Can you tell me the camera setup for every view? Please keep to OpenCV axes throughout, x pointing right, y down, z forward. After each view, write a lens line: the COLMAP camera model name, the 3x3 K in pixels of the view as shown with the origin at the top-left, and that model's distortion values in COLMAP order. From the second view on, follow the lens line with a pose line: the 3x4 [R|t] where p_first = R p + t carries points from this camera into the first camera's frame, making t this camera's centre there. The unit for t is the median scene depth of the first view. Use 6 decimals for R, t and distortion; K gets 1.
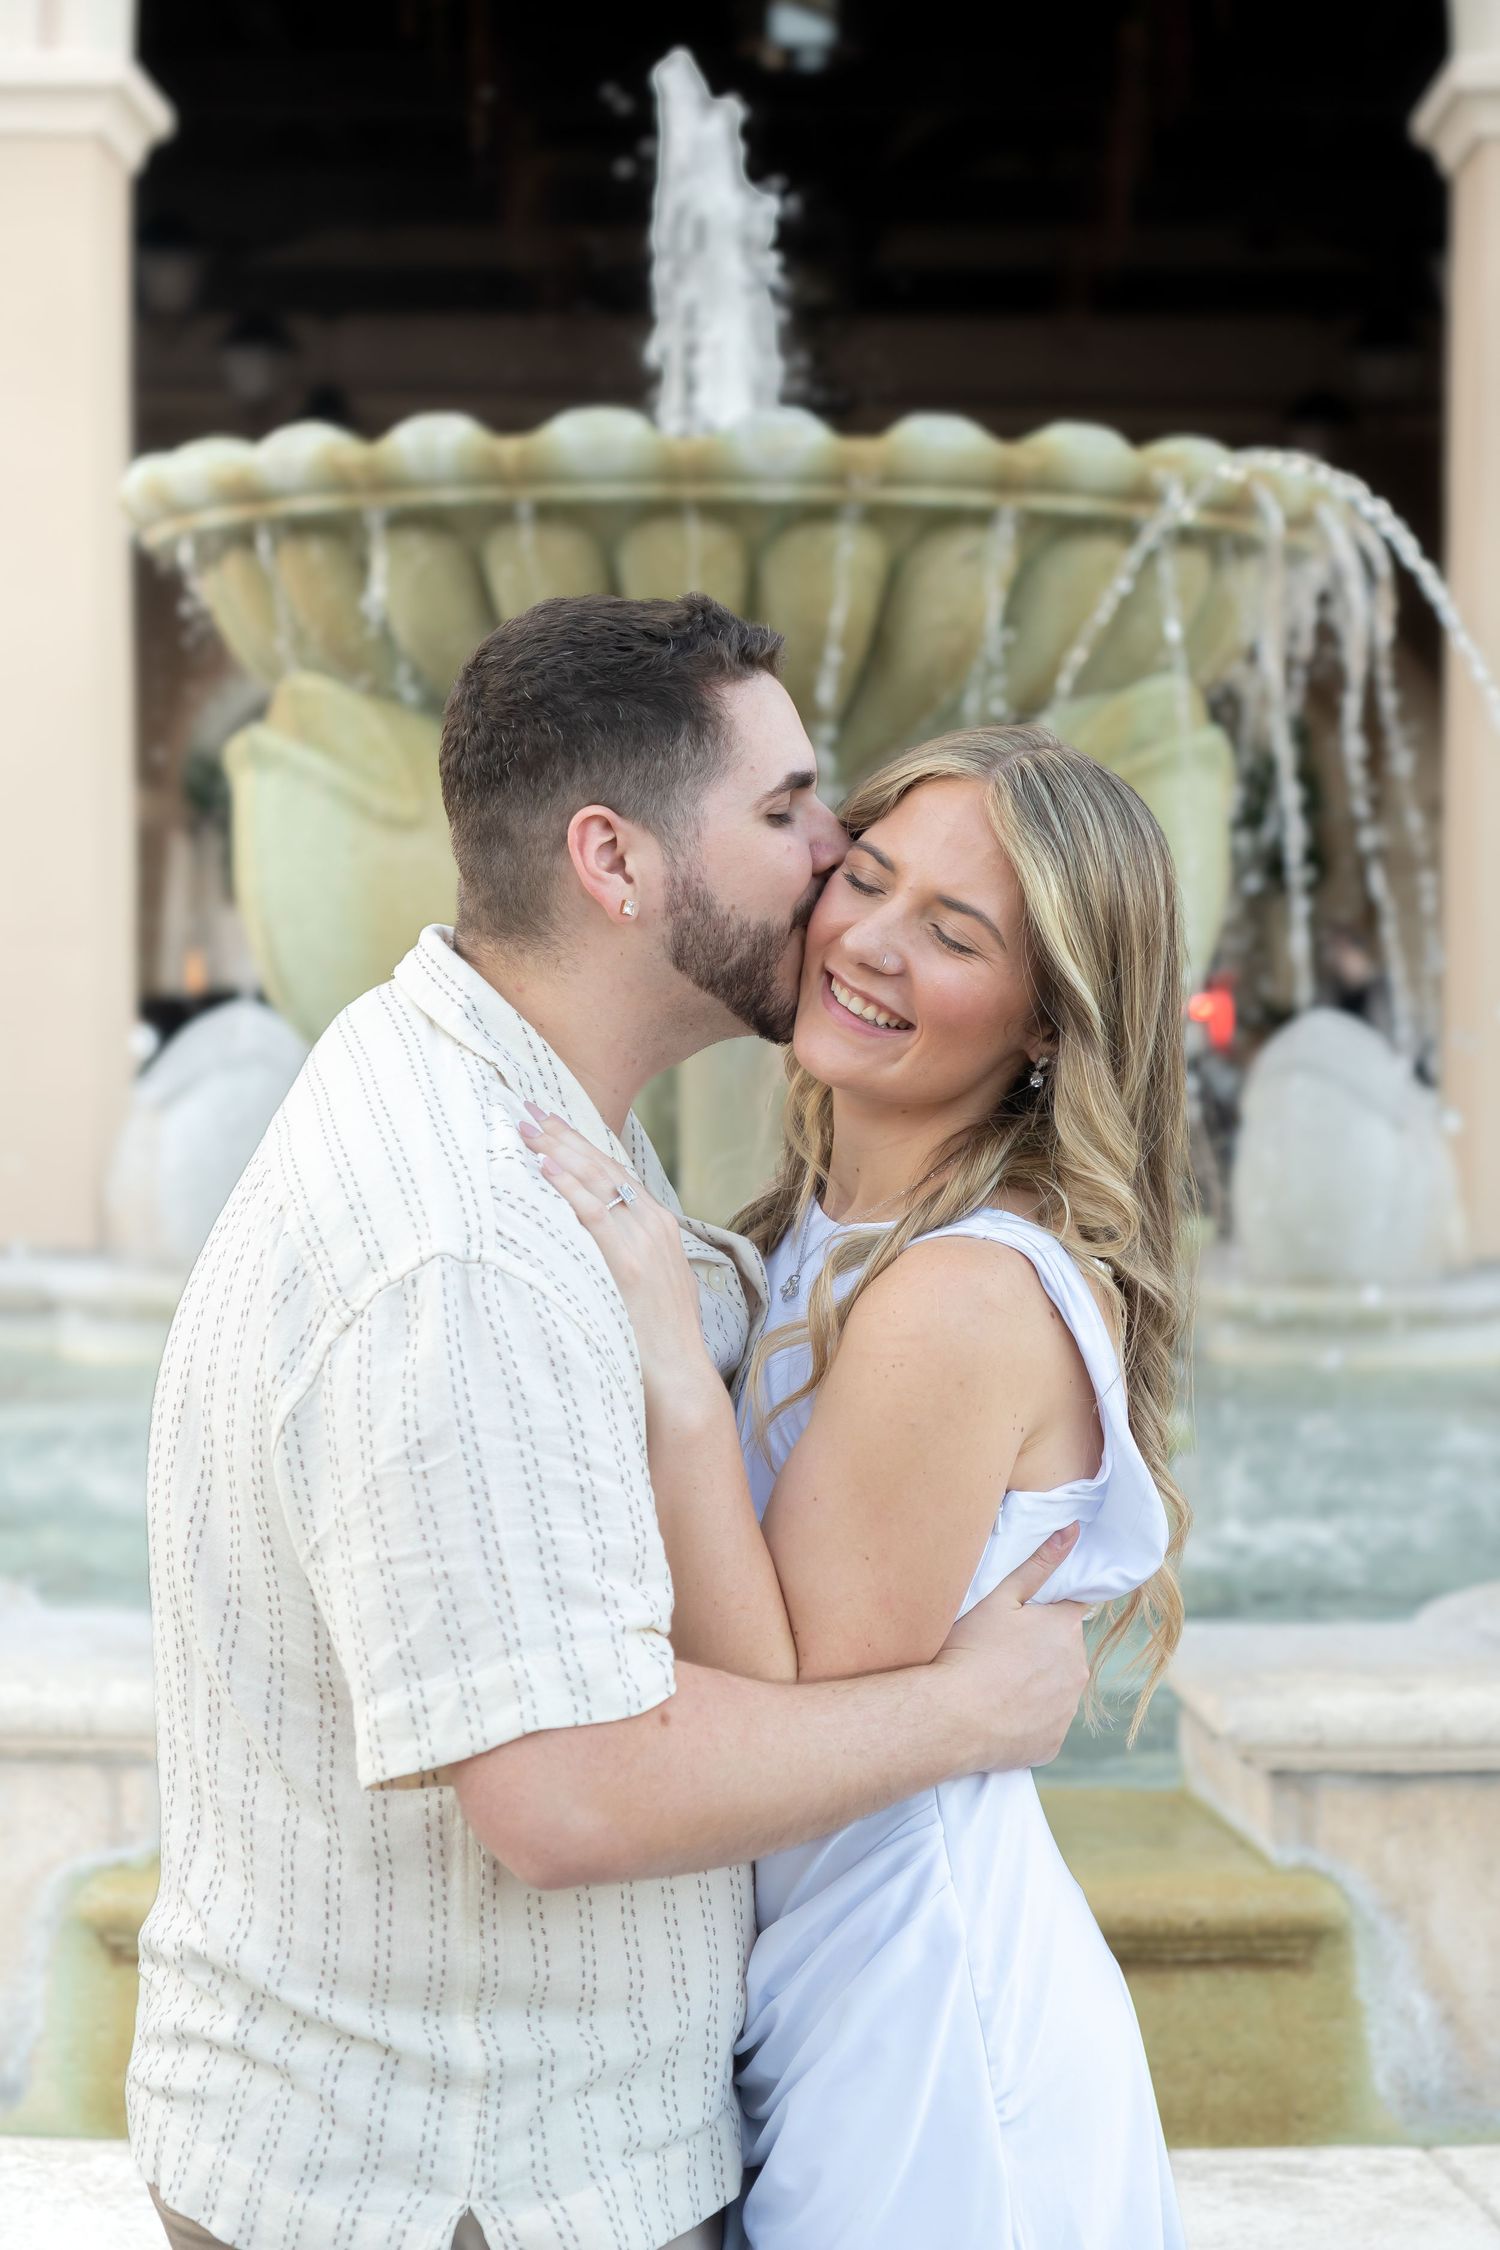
lens RADIAL K [[4258.2, 0, 746.4], [0, 4258.2, 1137.4], [0, 0, 1]] dist [0.005917, 0.000000]
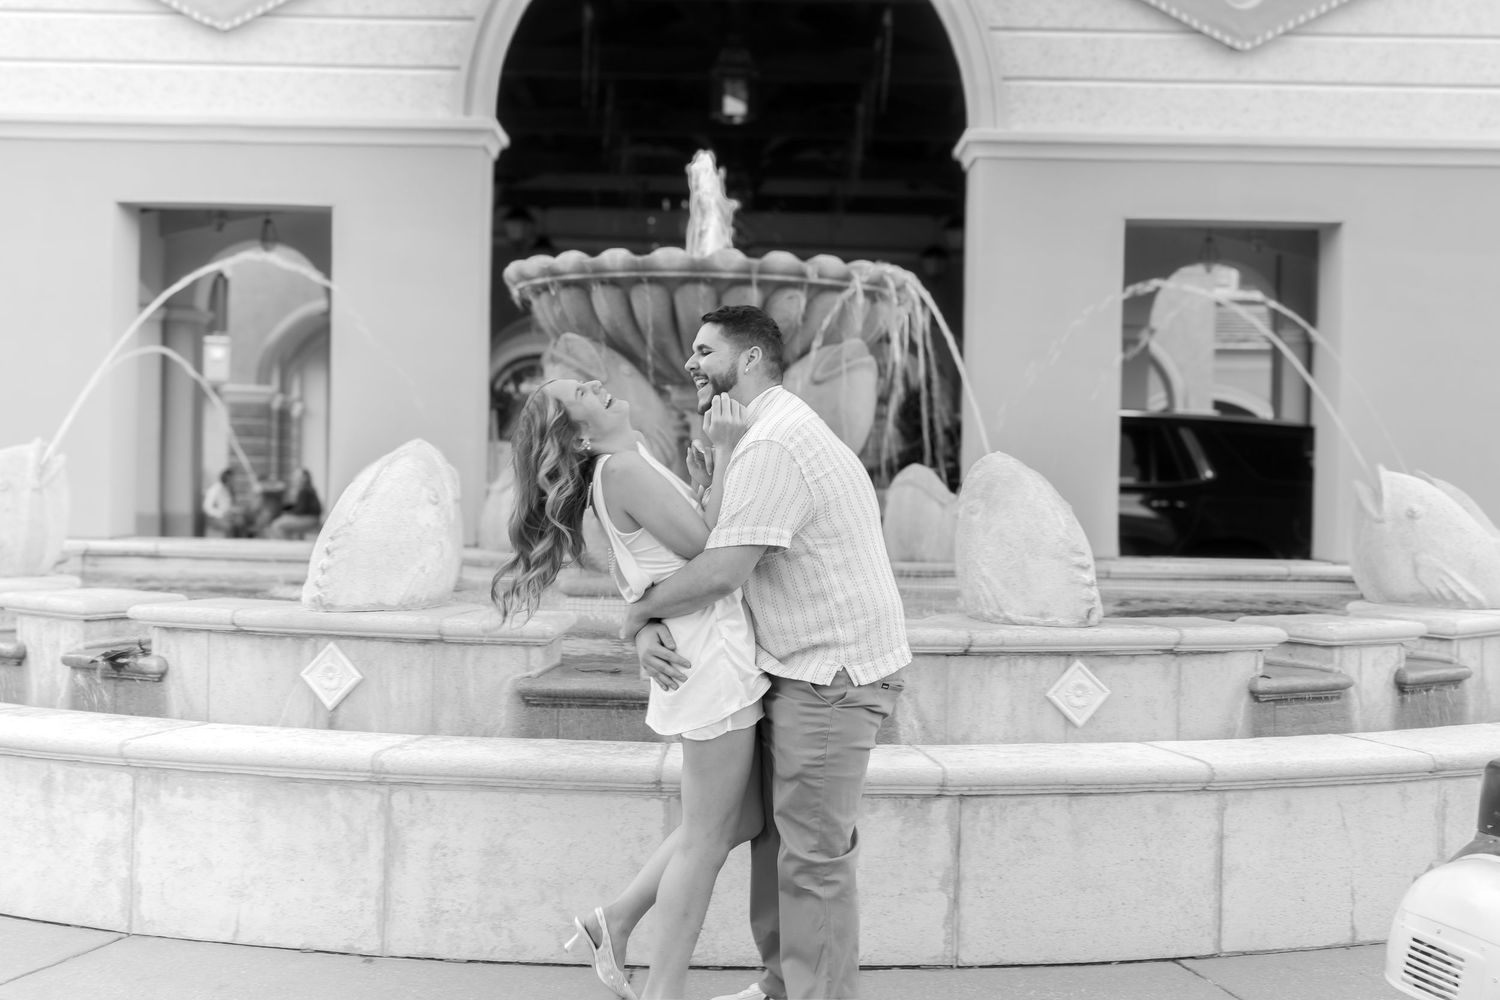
lens RADIAL K [[1810.8, 0, 743.6], [0, 1810.8, 499.6], [0, 0, 1]] dist [-0.002616, 0.000000]
pose [[0.999582, 0.016445, 0.023764, -0.009603], [-0.015688, 0.999374, -0.031695, 0.049450], [-0.024270, 0.031309, 0.999215, -0.287957]]
